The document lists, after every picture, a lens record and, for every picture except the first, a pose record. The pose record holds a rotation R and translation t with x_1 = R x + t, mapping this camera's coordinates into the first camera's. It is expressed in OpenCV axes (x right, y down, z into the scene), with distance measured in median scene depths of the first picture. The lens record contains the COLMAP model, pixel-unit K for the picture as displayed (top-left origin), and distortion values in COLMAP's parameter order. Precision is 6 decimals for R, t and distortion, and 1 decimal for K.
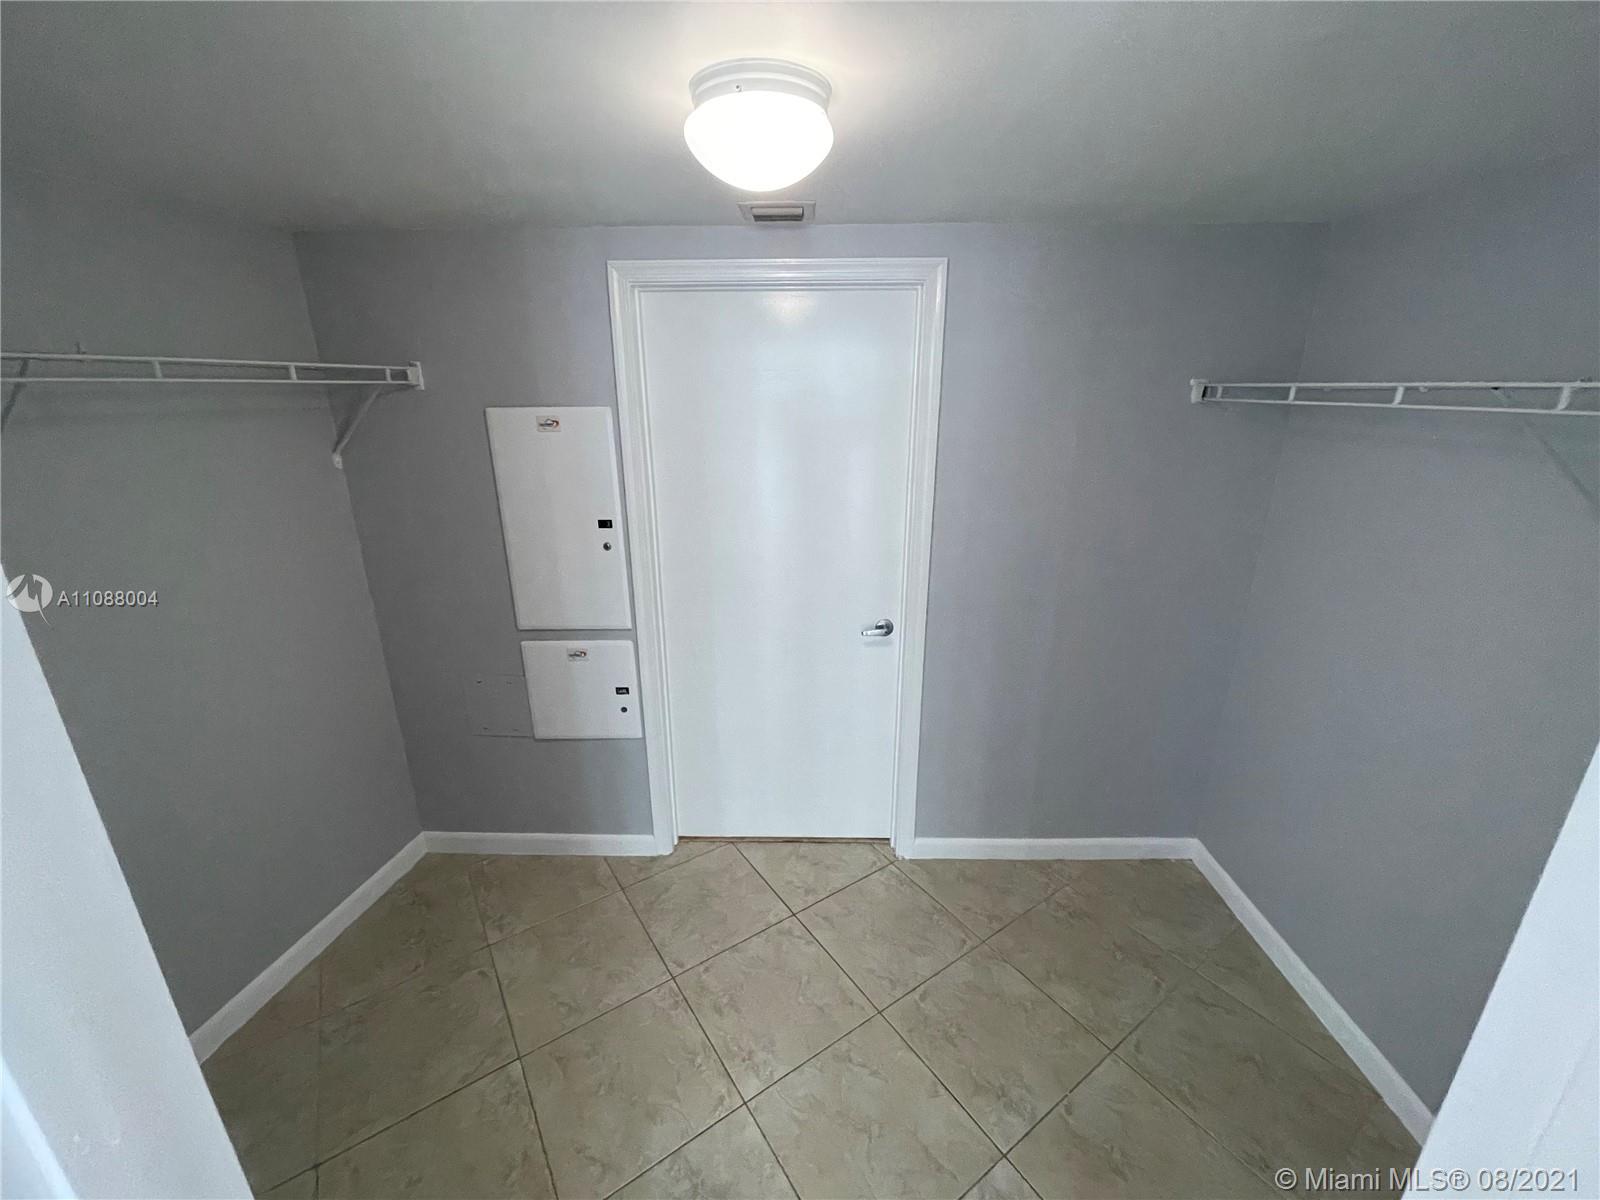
lens RADIAL K [[646.1, 0, 799.7], [0, 646.1, 592.8], [0, 0, 1]] dist [-0.002770, -0.000064]
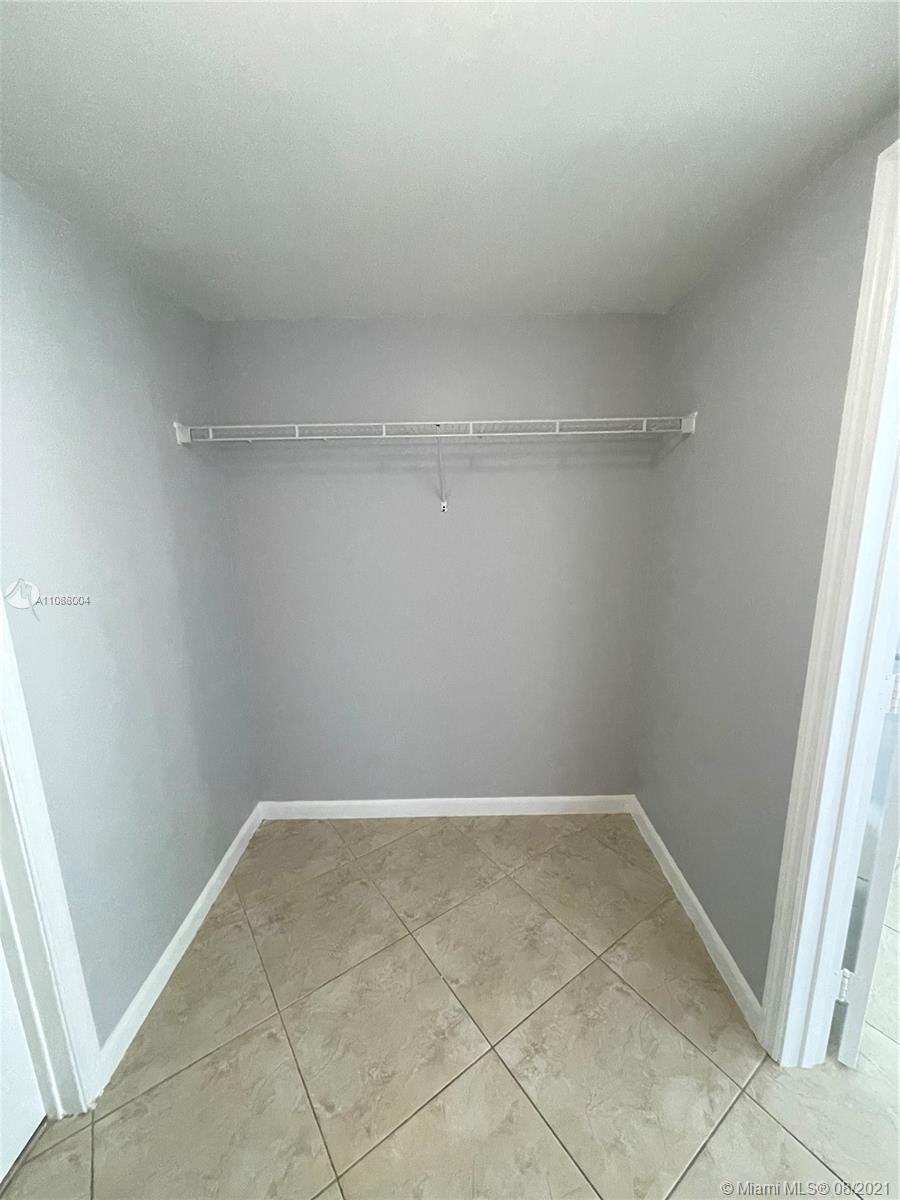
lens RADIAL K [[484.6, 0, 453.8], [0, 484.6, 602.5], [0, 0, 1]] dist [-0.002770, -0.000064]
pose [[-0.021722, -0.203509, 0.978832, -0.290279], [0.324428, 0.924645, 0.199443, -0.050992], [-0.945661, 0.321893, 0.045940, 0.602020]]
